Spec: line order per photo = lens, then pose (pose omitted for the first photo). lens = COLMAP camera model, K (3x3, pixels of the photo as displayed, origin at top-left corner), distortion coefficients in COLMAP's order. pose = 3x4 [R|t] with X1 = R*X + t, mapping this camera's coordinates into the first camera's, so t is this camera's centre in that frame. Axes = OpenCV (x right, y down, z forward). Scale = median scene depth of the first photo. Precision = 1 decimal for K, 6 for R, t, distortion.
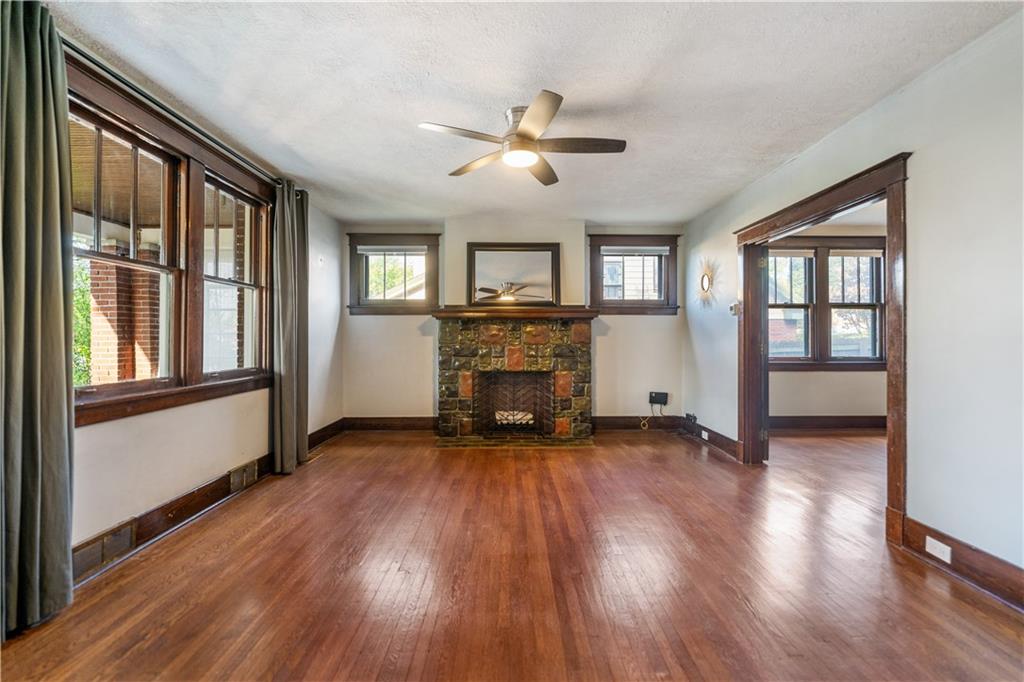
lens RADIAL K [[436.5, 0, 519.1], [0, 436.5, 338.0], [0, 0, 1]] dist [-0.000336, 0.000108]
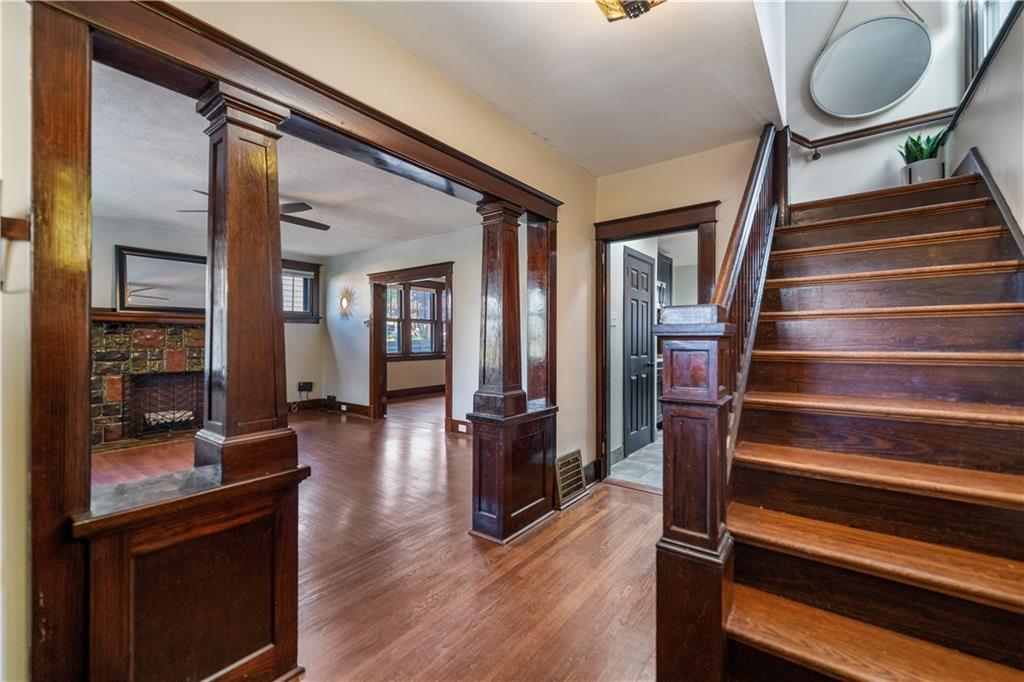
lens RADIAL K [[436.5, 0, 519.1], [0, 436.5, 338.0], [0, 0, 1]] dist [-0.000336, 0.000108]
pose [[0.613007, 0.000917, 0.790077, -0.339485], [-0.001178, 0.999999, -0.000247, -0.009348], [-0.790076, -0.000779, 0.613008, -0.327622]]
